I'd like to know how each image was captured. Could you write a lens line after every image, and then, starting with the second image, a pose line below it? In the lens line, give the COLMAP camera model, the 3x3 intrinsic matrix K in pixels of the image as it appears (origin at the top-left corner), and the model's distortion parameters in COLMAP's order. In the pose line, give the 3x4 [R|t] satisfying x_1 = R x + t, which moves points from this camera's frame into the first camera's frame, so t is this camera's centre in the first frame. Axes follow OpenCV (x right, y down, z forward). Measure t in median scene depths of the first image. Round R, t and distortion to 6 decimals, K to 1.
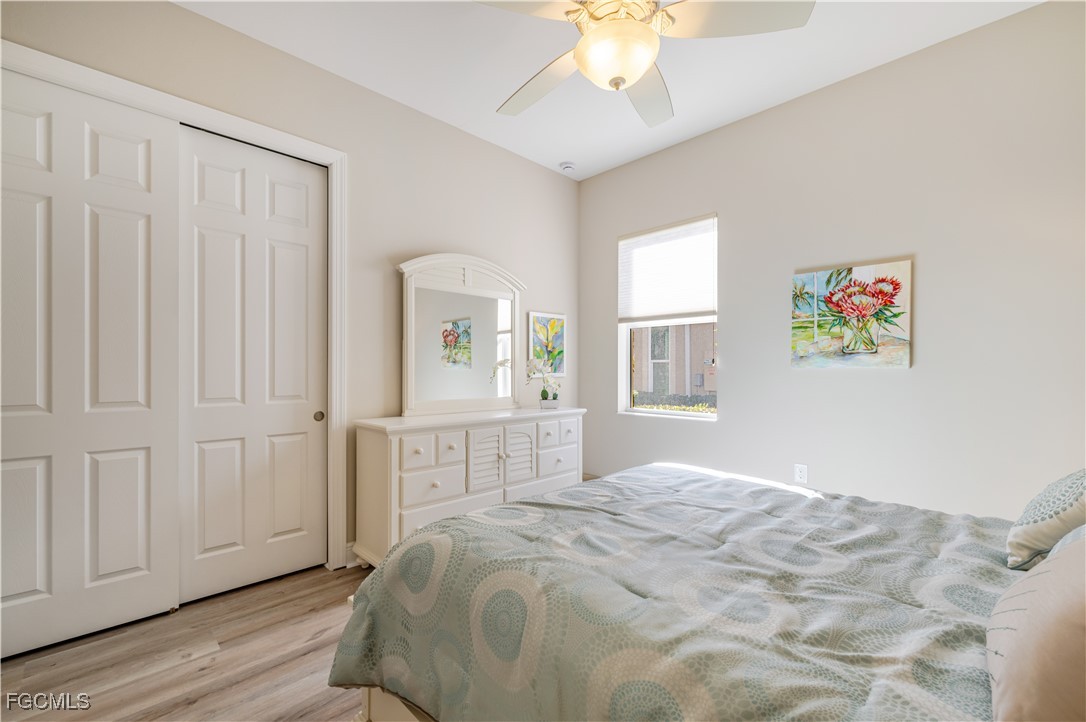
lens RADIAL K [[456.1, 0, 546.3], [0, 456.1, 363.3], [0, 0, 1]] dist [0.001381, 0.000030]
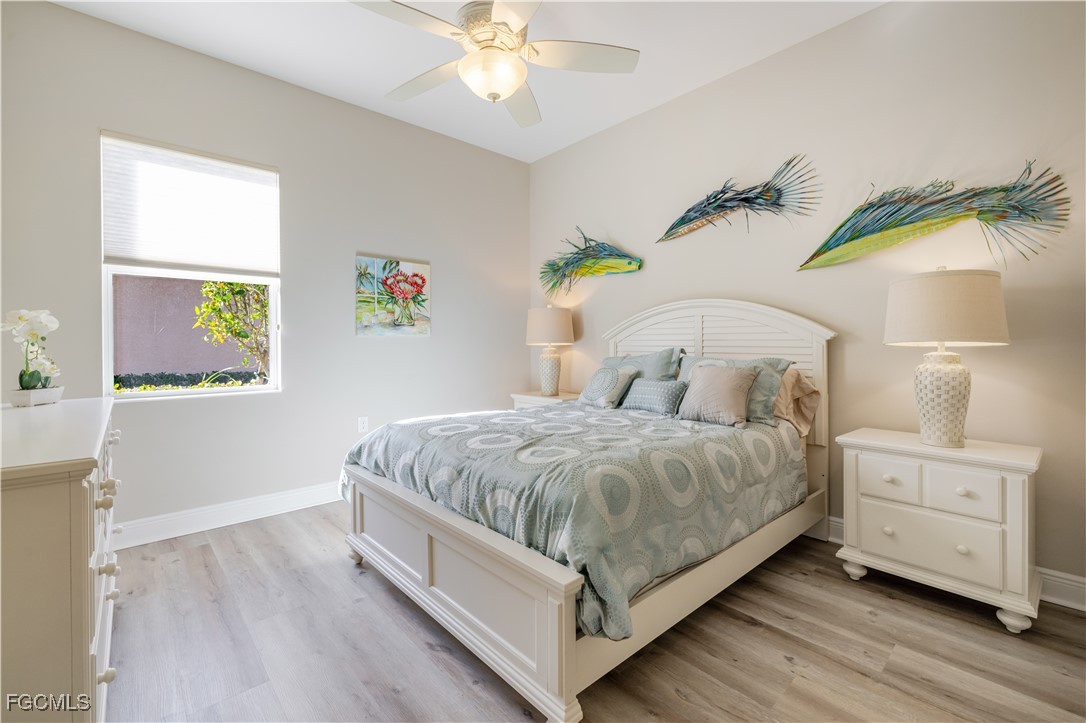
lens RADIAL K [[469.5, 0, 543.5], [0, 469.5, 341.3], [0, 0, 1]] dist [0.000508, -0.000049]
pose [[0.050176, 0.005677, 0.998724, -0.675932], [-0.009383, 0.999942, -0.005212, 0.029101], [-0.998696, -0.009110, 0.050226, 0.491366]]
